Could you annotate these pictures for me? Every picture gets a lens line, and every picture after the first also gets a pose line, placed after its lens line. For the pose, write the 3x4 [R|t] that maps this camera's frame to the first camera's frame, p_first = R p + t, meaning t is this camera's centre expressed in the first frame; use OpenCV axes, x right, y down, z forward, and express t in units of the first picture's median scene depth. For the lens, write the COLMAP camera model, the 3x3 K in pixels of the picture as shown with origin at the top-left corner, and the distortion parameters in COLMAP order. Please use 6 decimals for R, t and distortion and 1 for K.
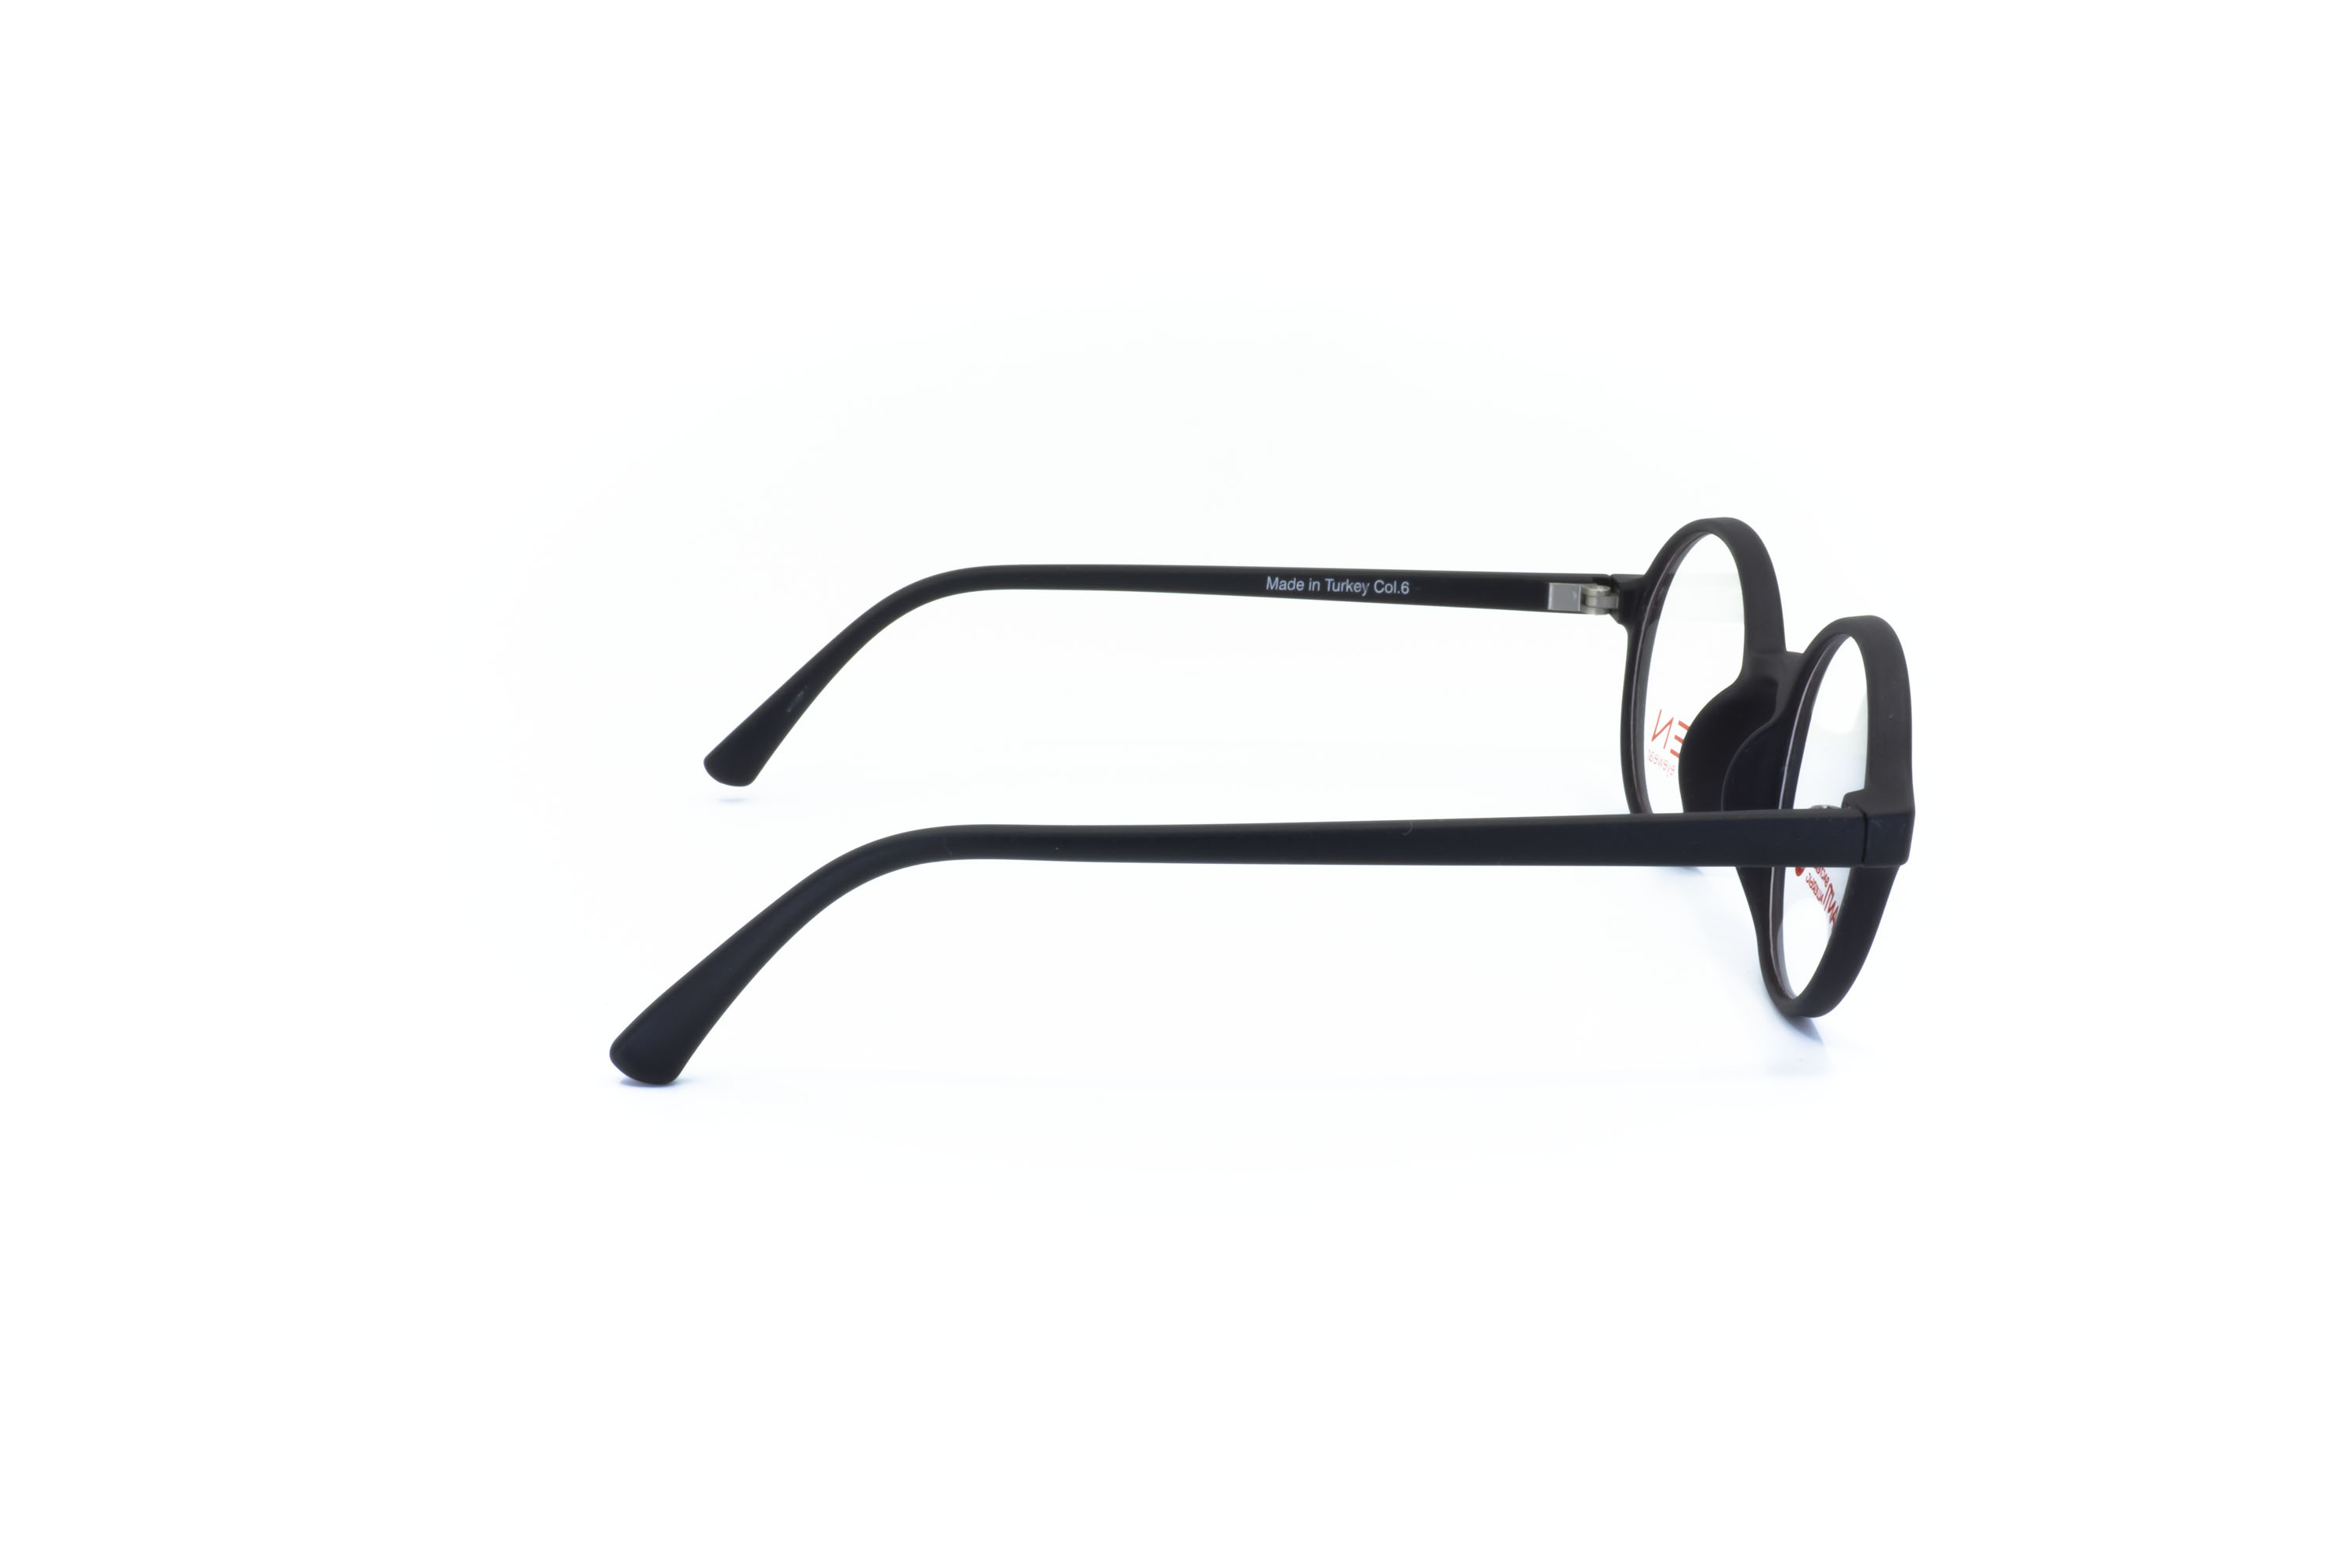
lens RADIAL K [[2846.9, 0, 1180.0], [0, 2846.9, 783.0], [0, 0, 1]] dist [-0.029564, 0.000000]
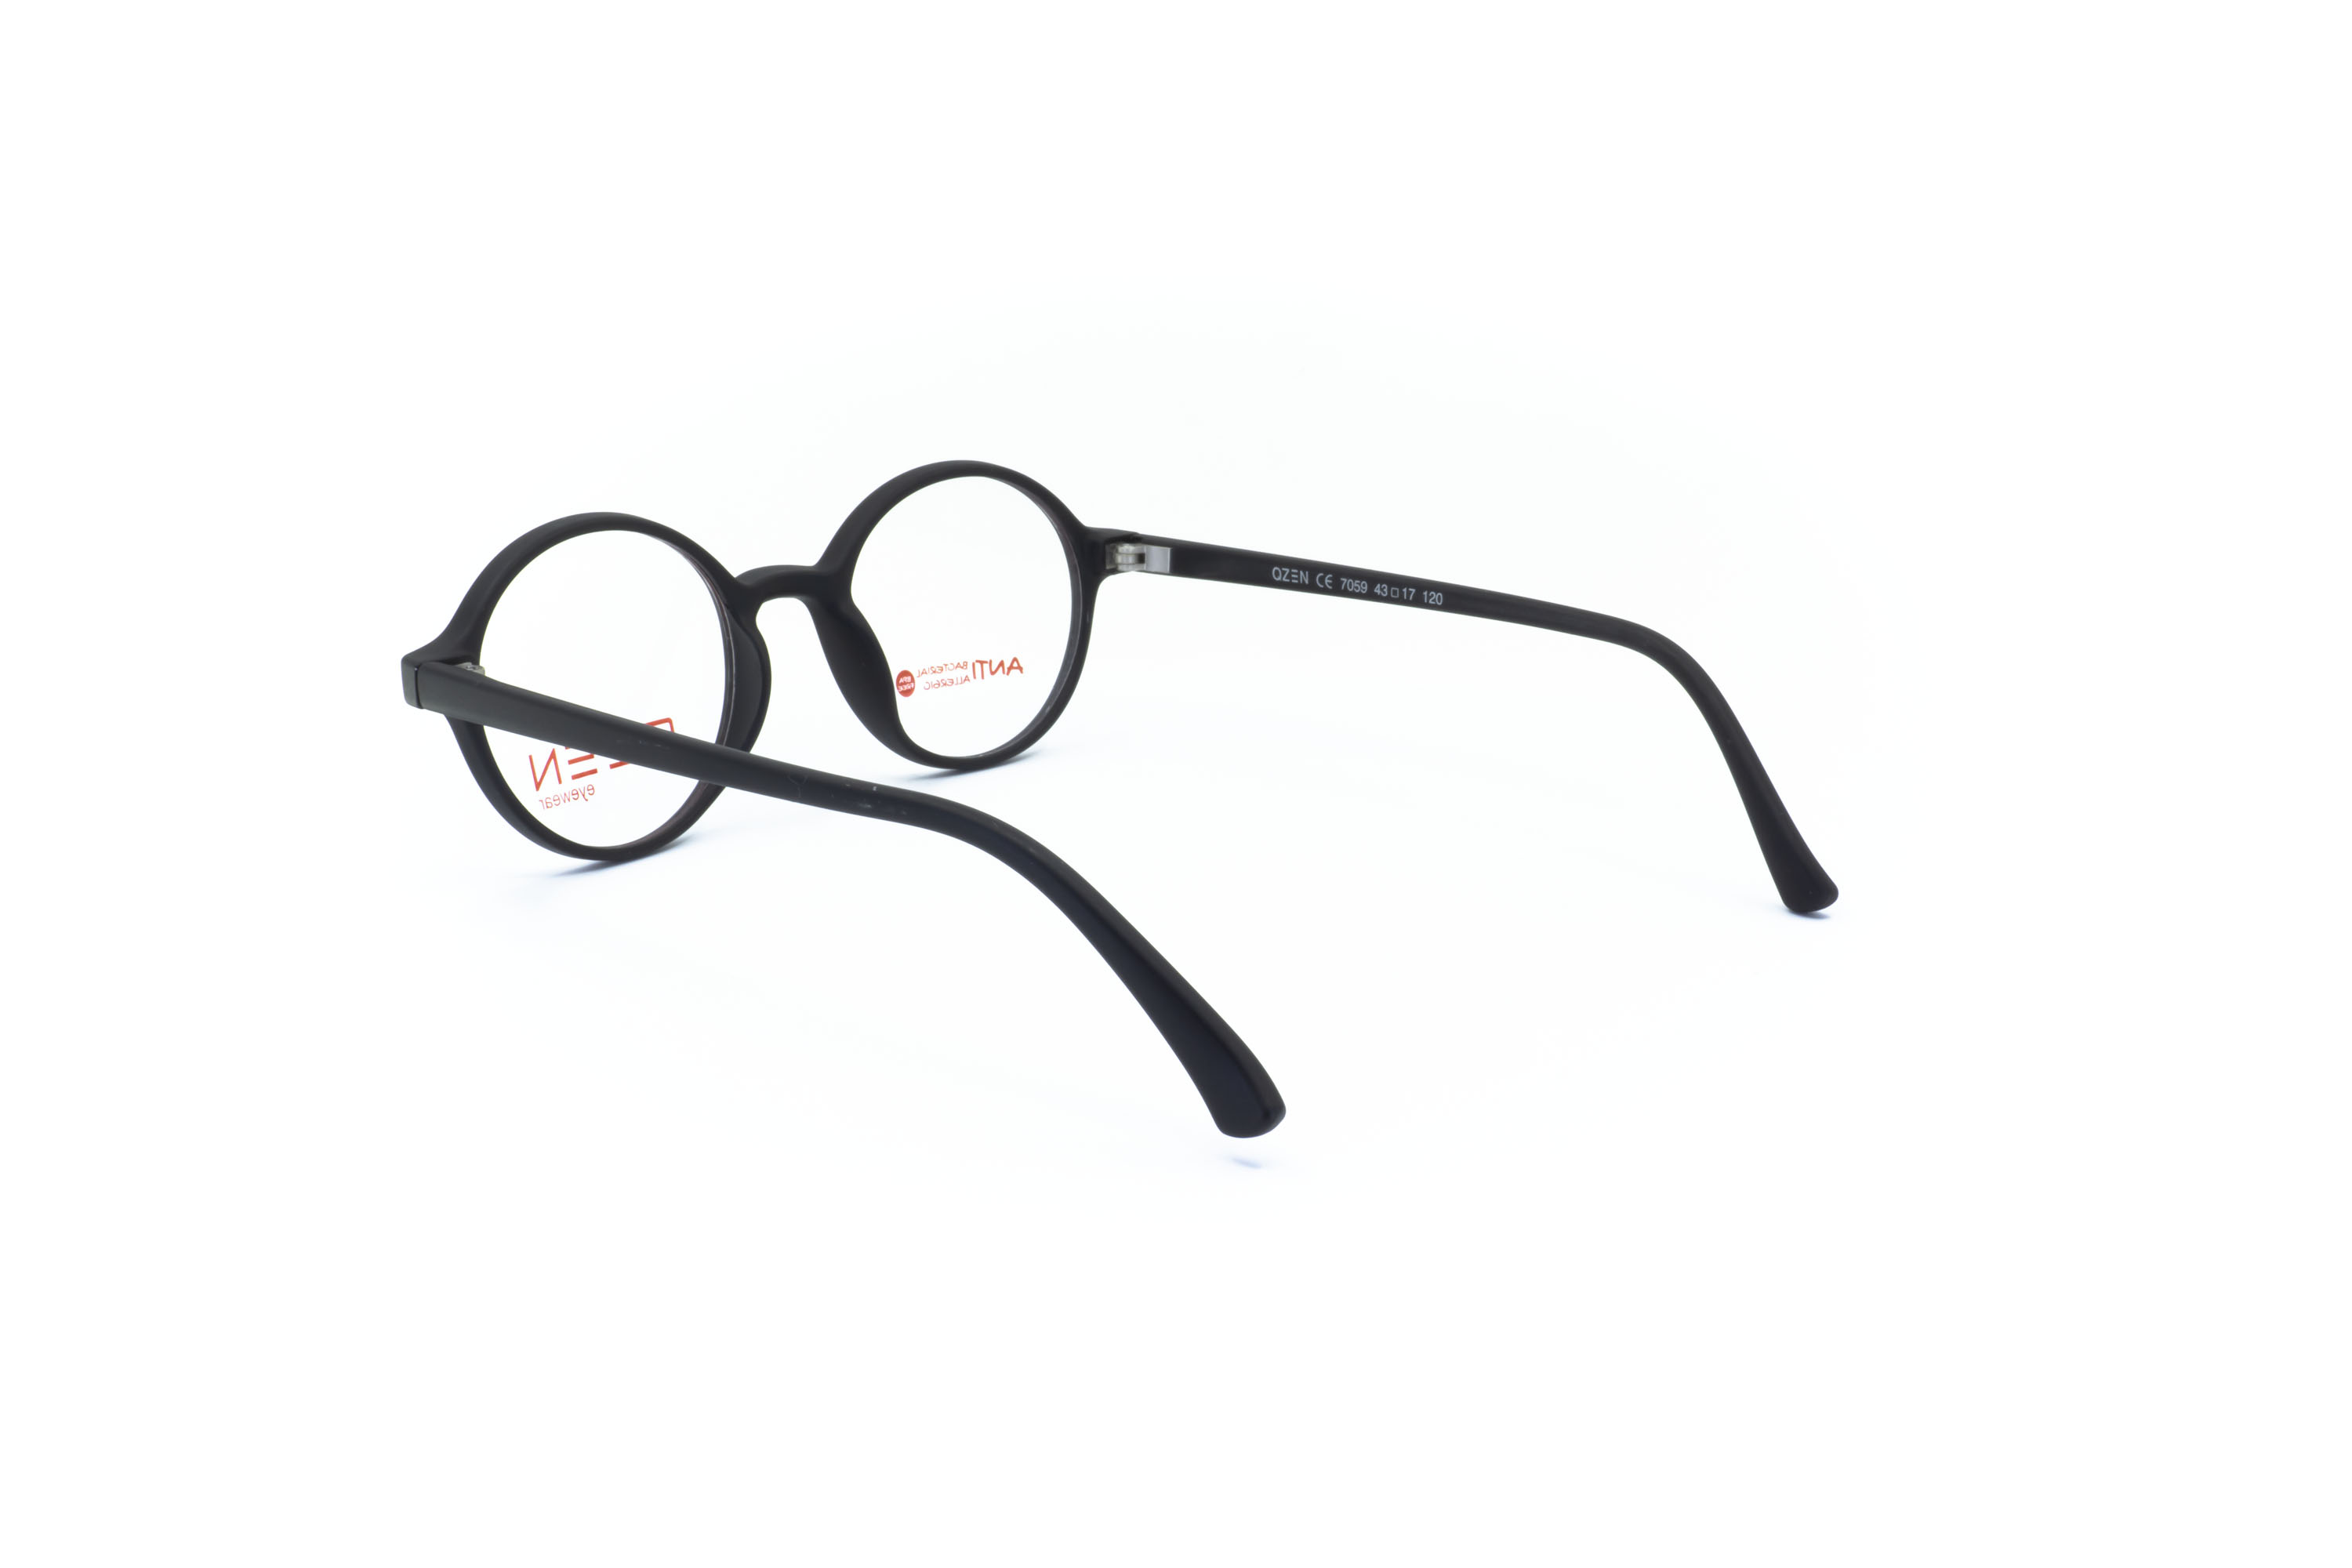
lens RADIAL K [[2846.9, 0, 1177.5], [0, 2846.9, 786.8], [0, 0, 1]] dist [-0.029564, 0.000000]
pose [[-0.714275, -0.201407, 0.670258, -0.582163], [0.155315, 0.888199, 0.432412, -0.371430], [-0.682413, 0.412963, -0.603137, 1.377555]]
